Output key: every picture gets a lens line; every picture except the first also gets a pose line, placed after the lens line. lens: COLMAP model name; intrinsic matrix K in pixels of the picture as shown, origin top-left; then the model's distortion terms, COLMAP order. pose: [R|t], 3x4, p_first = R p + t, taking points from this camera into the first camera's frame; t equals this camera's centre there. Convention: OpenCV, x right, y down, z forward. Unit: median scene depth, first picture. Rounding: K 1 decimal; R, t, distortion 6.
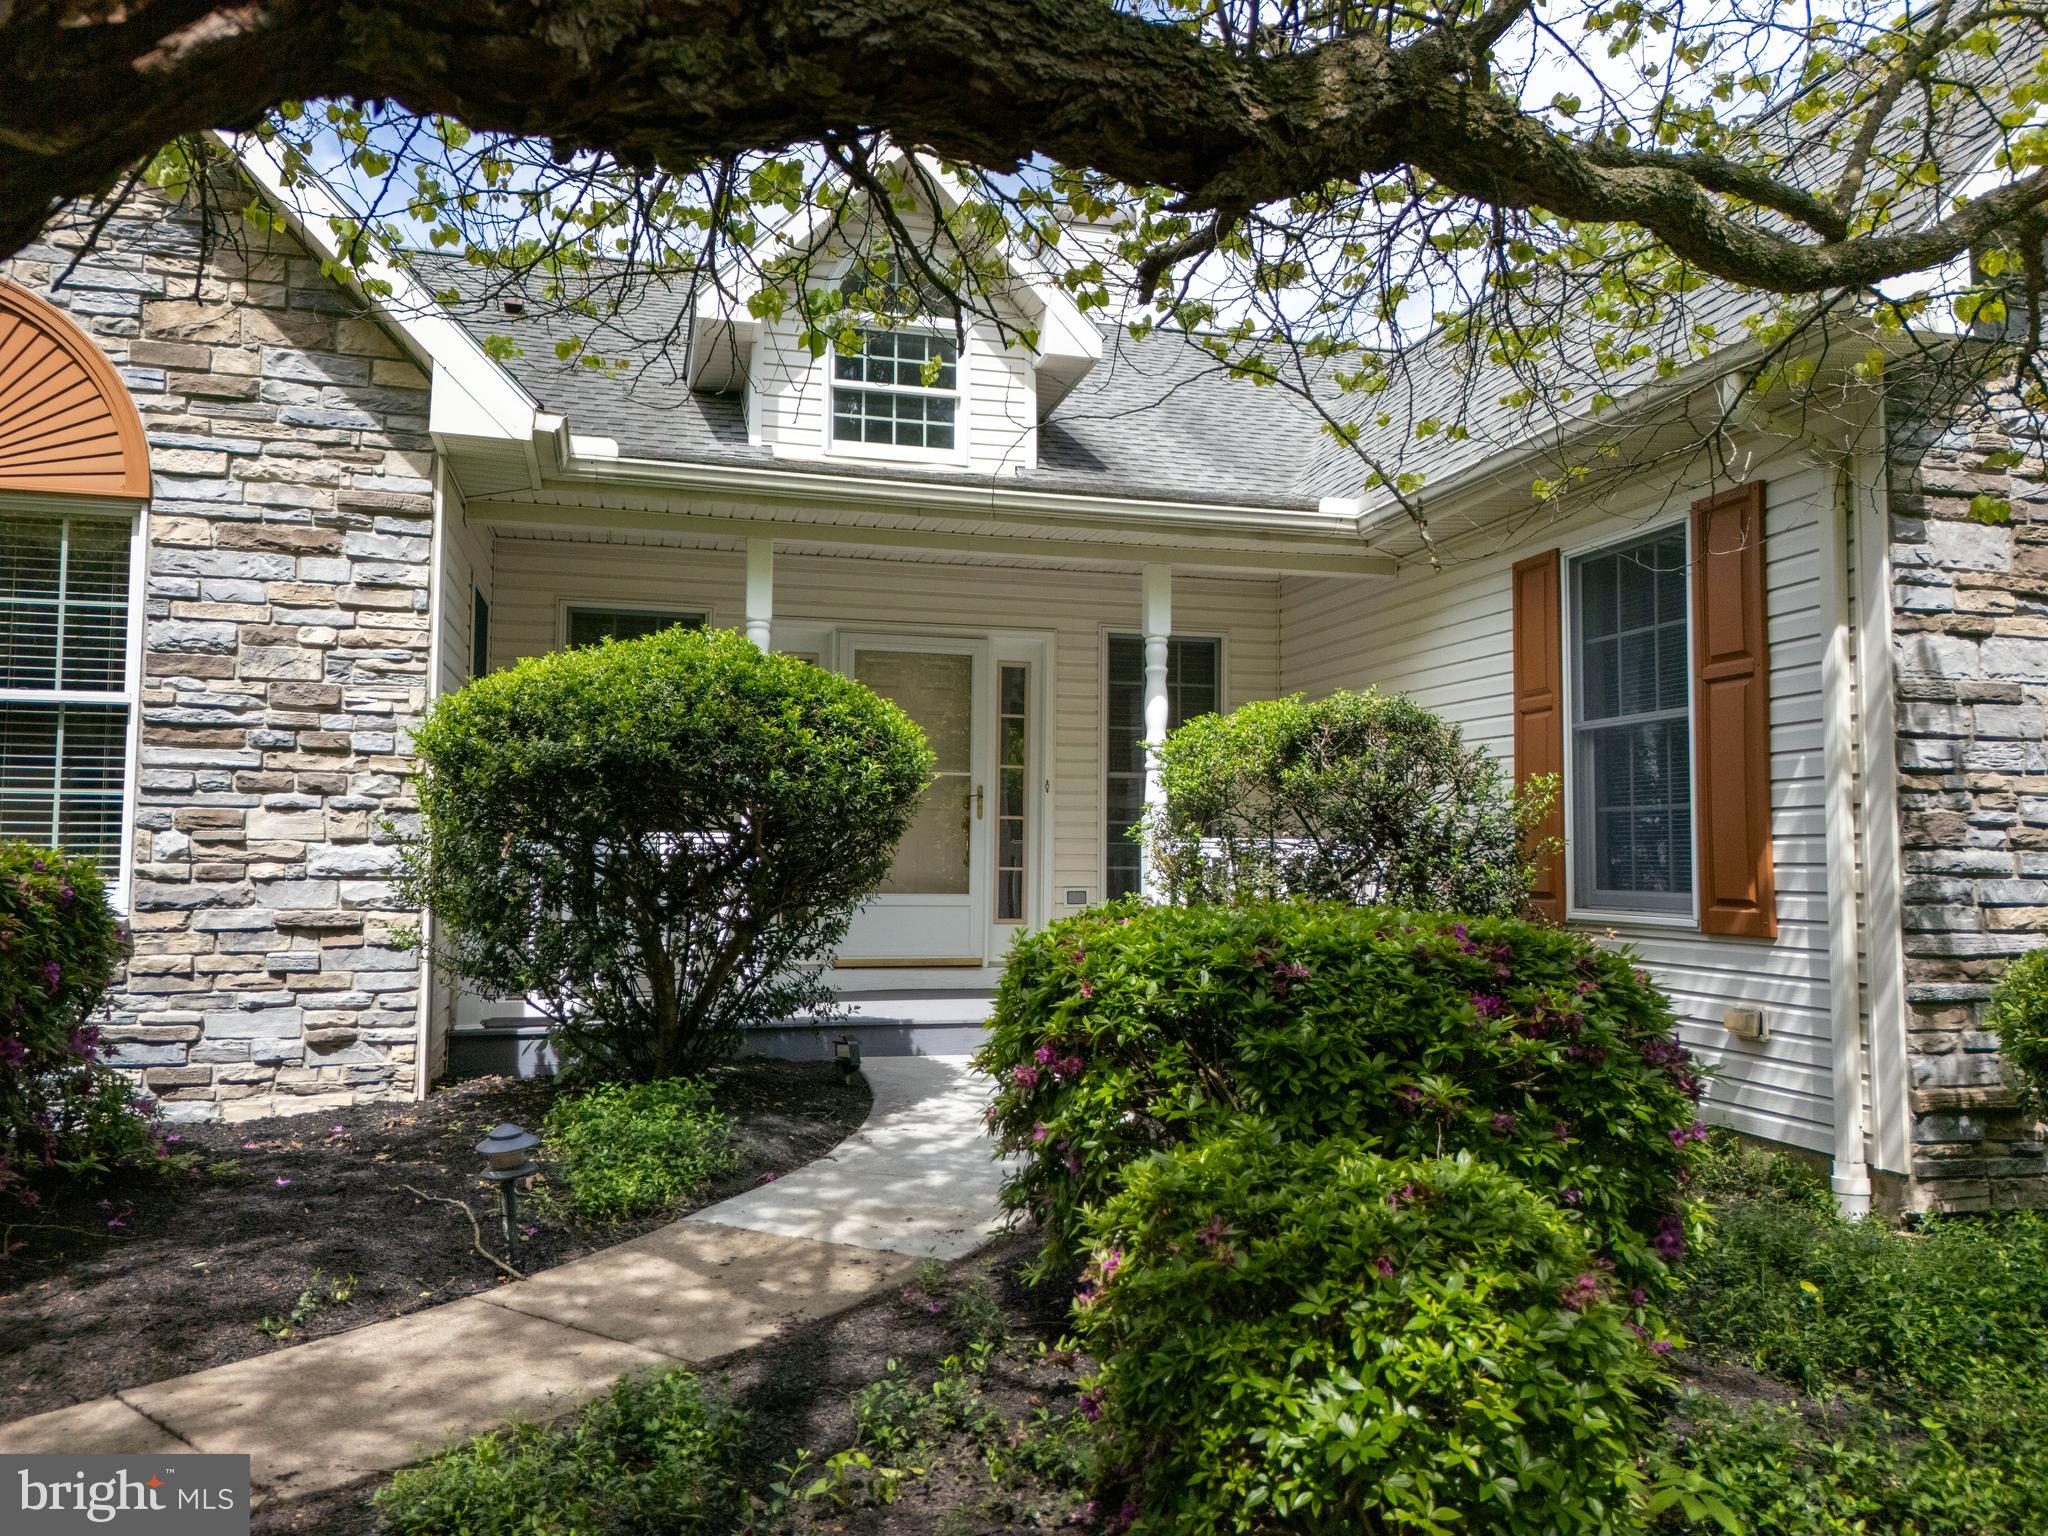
lens RADIAL K [[1487.8, 0, 1024.0], [0, 1487.8, 768.0], [0, 0, 1]] dist [0.095150, -0.115707]
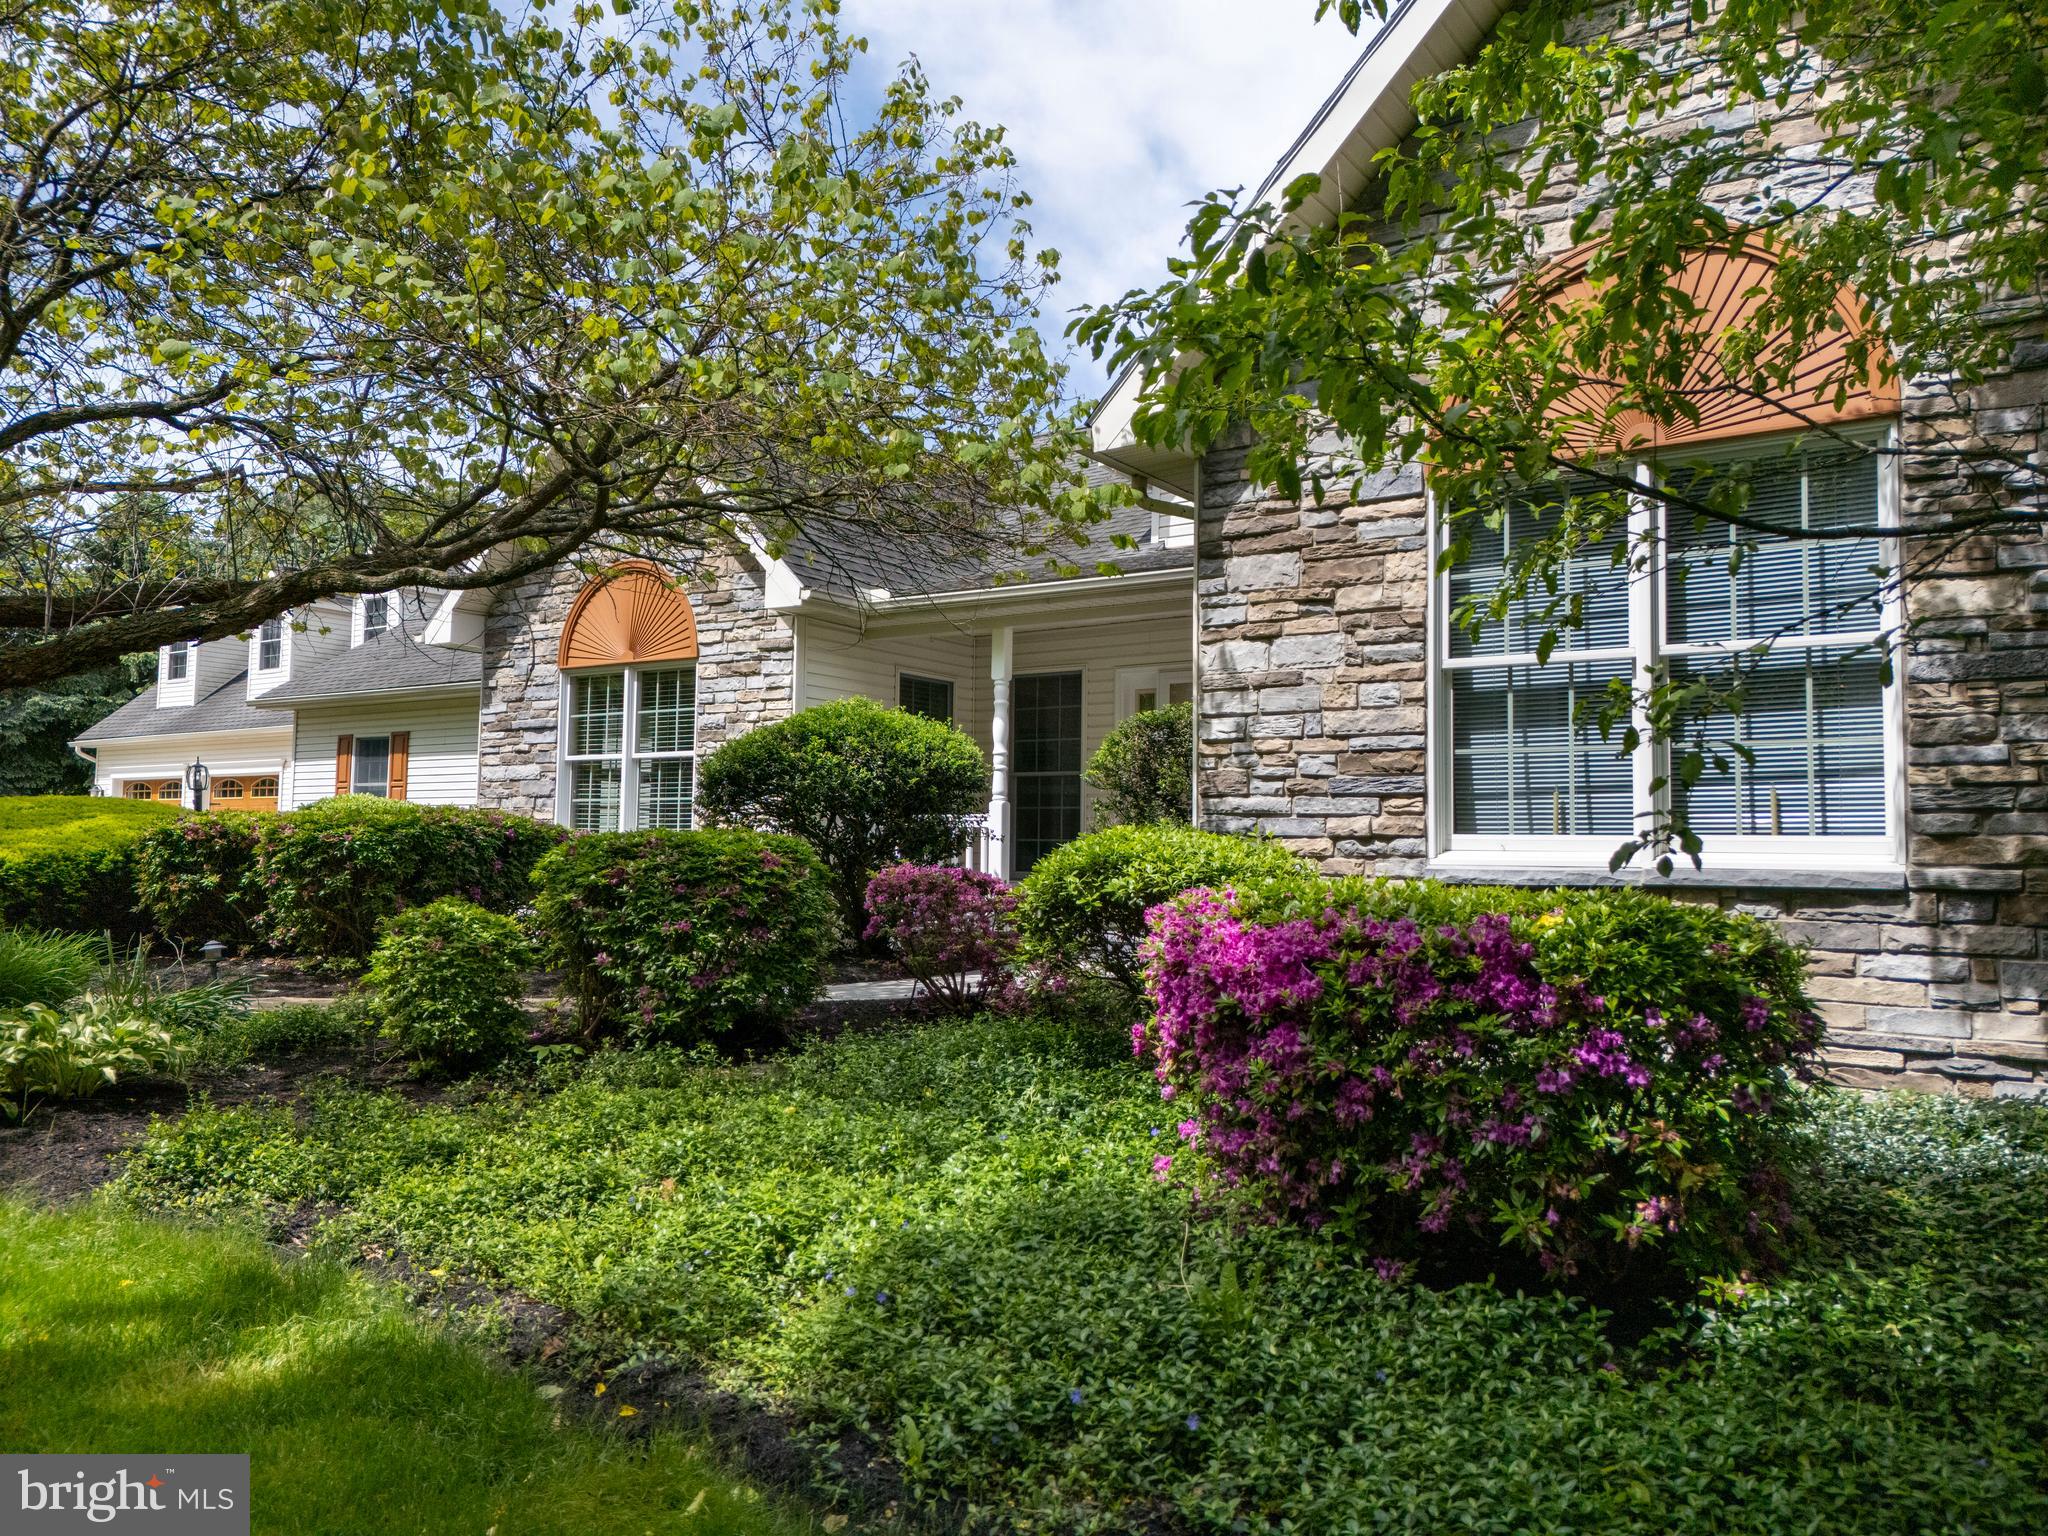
lens RADIAL K [[1516.4, 0, 1024.0], [0, 1516.4, 768.0], [0, 0, 1]] dist [0.091323, -0.093455]
pose [[0.659911, -0.045398, -0.749971, 1.275123], [0.035617, 0.998941, -0.029129, 0.051192], [0.750499, -0.007489, 0.660829, -0.046642]]
